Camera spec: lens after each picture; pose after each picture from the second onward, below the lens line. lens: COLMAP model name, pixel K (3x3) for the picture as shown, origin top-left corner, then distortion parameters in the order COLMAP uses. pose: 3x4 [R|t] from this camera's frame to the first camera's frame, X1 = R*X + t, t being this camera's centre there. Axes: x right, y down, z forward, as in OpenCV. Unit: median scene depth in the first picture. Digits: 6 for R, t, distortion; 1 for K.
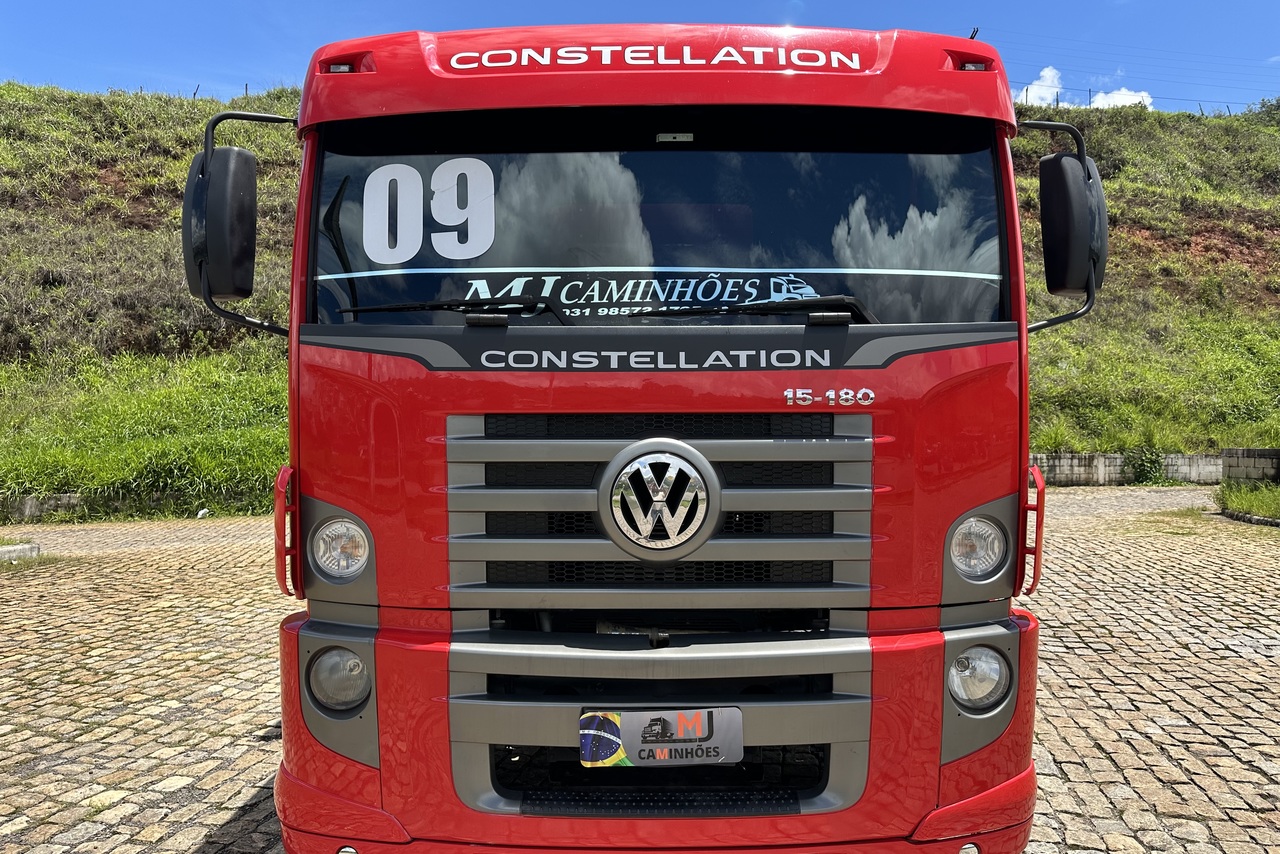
lens RADIAL K [[848.1, 0, 640.0], [0, 848.1, 427.0], [0, 0, 1]] dist [0.076523, -0.001474]
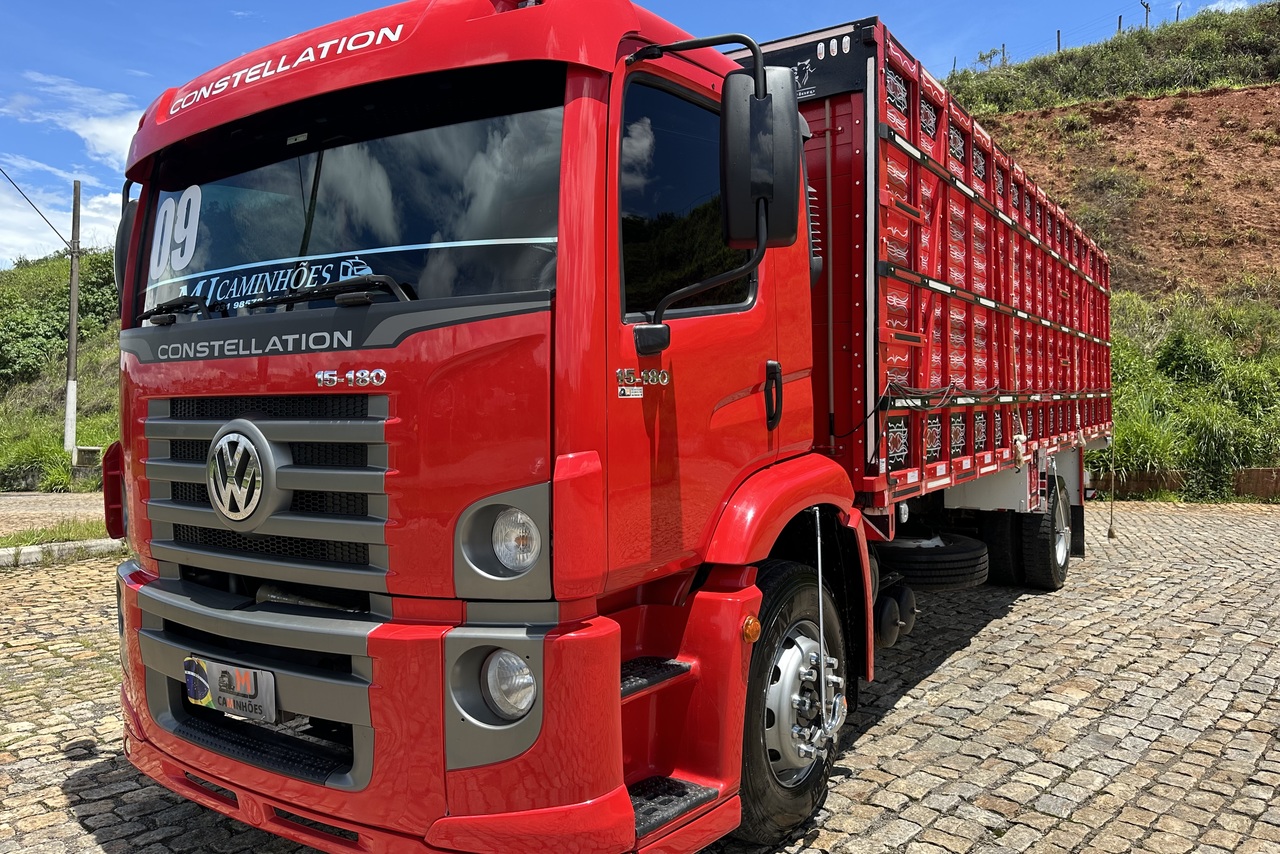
lens RADIAL K [[886.1, 0, 640.0], [0, 886.1, 427.0], [0, 0, 1]] dist [-0.001121, -0.002595]
pose [[0.850228, 0.008812, -0.526341, 1.042310], [-0.004174, 0.999941, 0.009998, 0.010014], [0.526398, -0.006303, 0.850215, 0.297674]]
